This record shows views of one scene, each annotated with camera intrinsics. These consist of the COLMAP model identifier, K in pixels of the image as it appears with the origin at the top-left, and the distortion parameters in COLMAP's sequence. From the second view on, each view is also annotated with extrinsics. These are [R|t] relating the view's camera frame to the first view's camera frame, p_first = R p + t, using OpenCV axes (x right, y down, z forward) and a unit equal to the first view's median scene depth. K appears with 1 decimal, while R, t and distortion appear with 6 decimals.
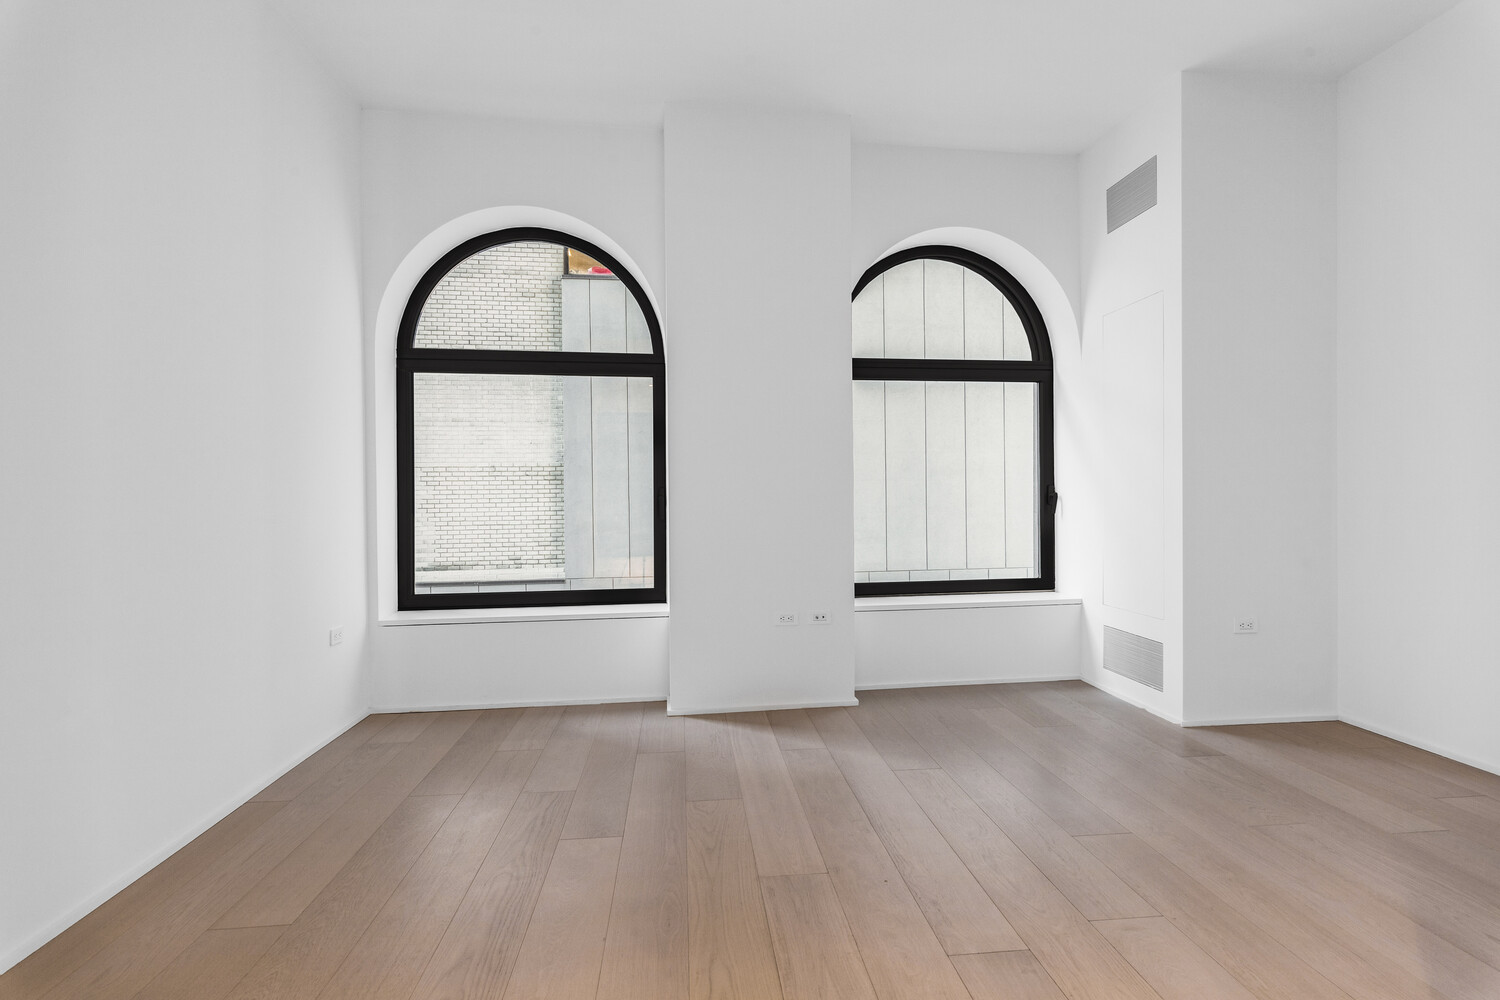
lens RADIAL K [[727.7, 0, 754.9], [0, 727.7, 491.6], [0, 0, 1]] dist [-0.000150, 0.000044]
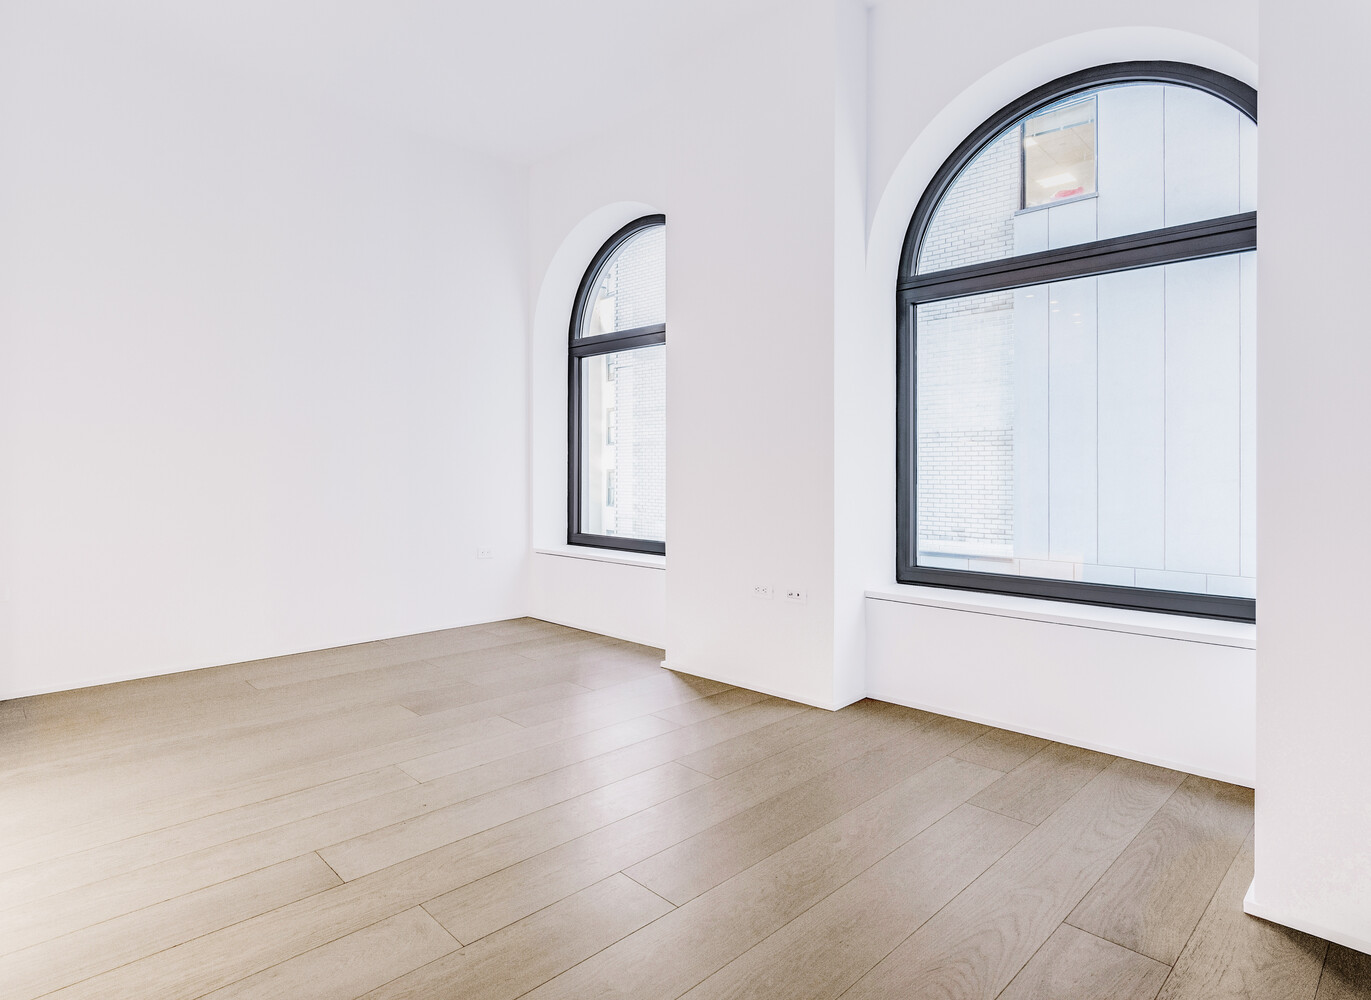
lens RADIAL K [[778.3, 0, 685.5], [0, 778.3, 463.3], [0, 0, 1]] dist [0.003221, 0.000343]
pose [[0.588706, 0.001376, -0.808346, 0.269028], [-0.002446, 0.999997, -0.000079, 0.006861], [0.808344, 0.002023, 0.588708, 0.129013]]
